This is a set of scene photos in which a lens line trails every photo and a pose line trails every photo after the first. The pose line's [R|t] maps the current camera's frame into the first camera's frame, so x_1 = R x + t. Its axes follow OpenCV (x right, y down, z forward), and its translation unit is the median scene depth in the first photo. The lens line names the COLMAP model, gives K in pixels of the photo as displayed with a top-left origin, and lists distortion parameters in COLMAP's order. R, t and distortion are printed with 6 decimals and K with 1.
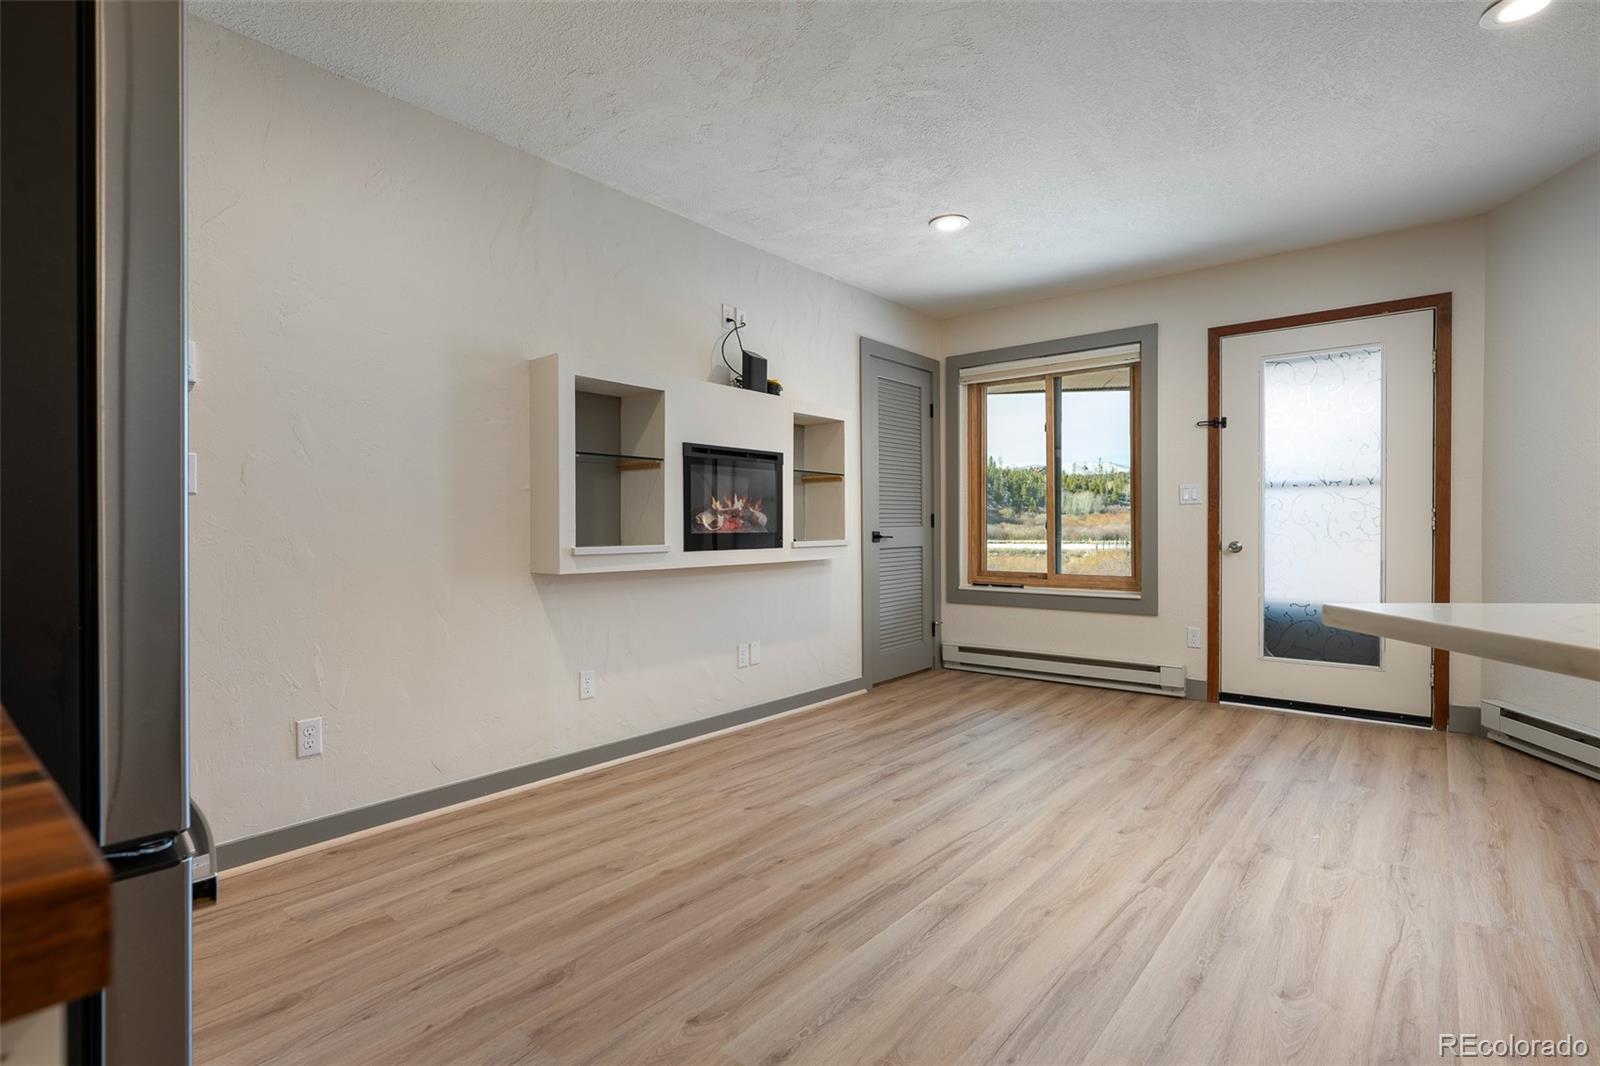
lens RADIAL K [[775.4, 0, 778.3], [0, 775.4, 533.8], [0, 0, 1]] dist [-0.000531, -0.000493]
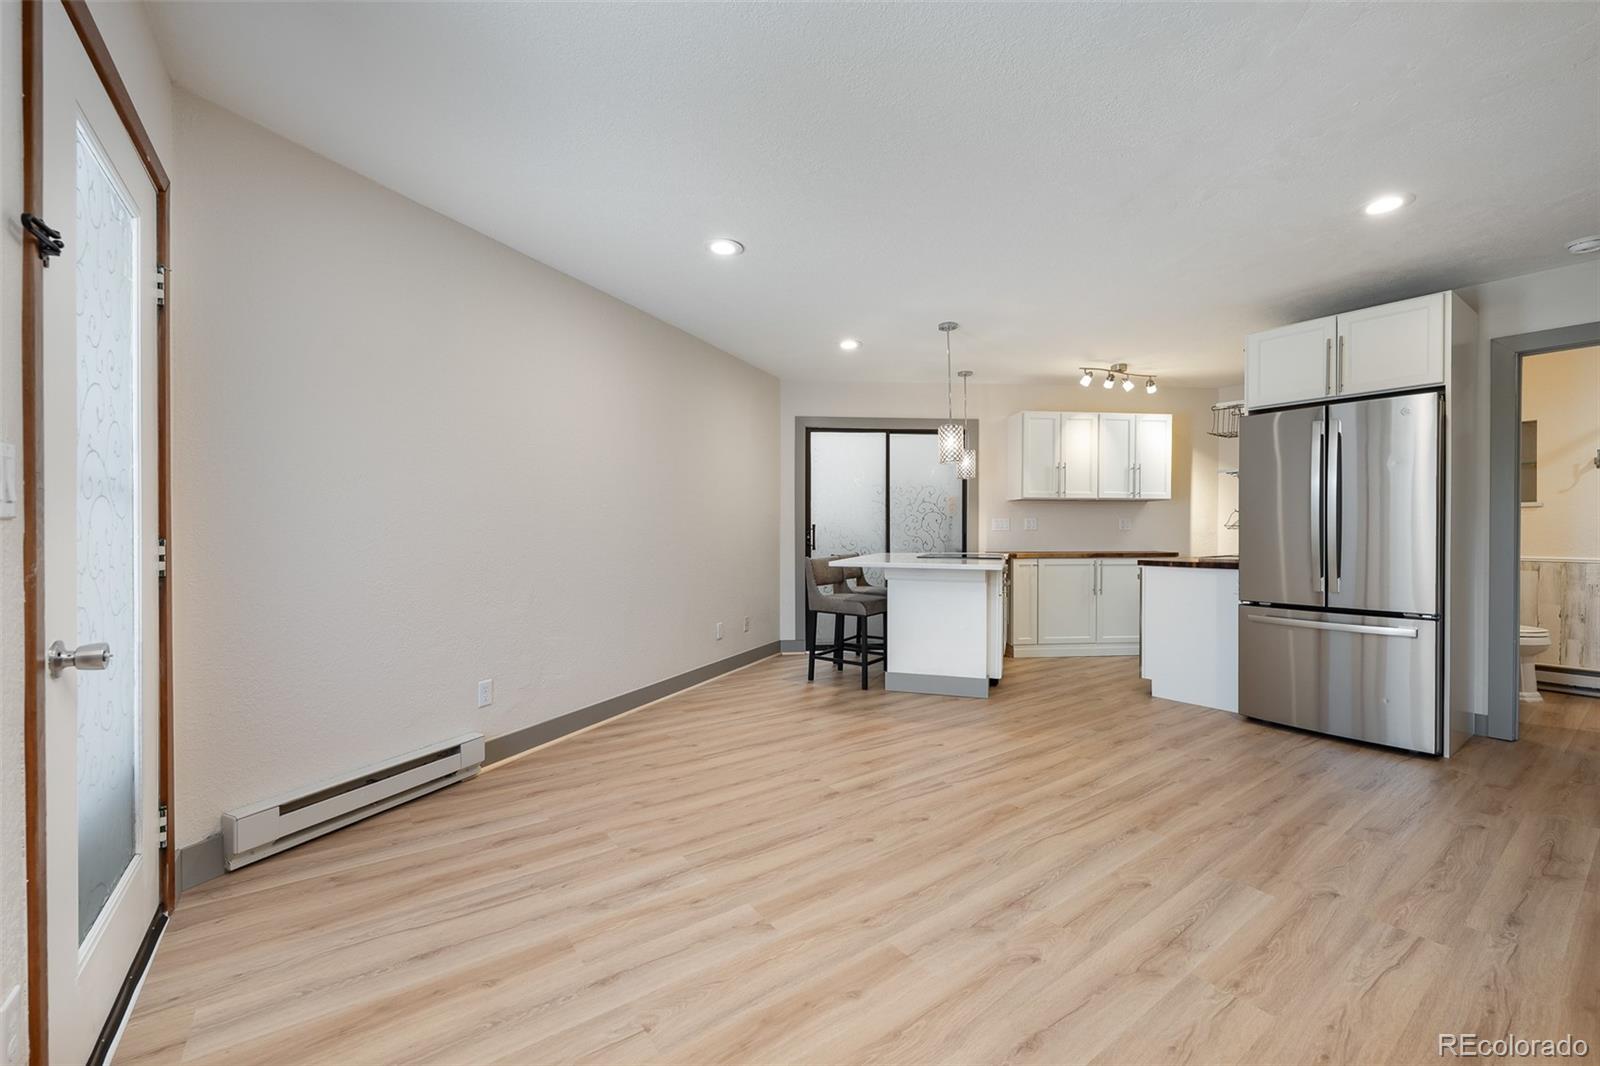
lens RADIAL K [[654.7, 0, 789.1], [0, 654.7, 533.2], [0, 0, 1]] dist [0.001203, -0.000735]
pose [[-0.971122, 0.001028, 0.238583, 0.304846], [0.004460, 0.999894, 0.013846, -0.045625], [-0.238543, 0.014511, -0.971023, 1.507429]]
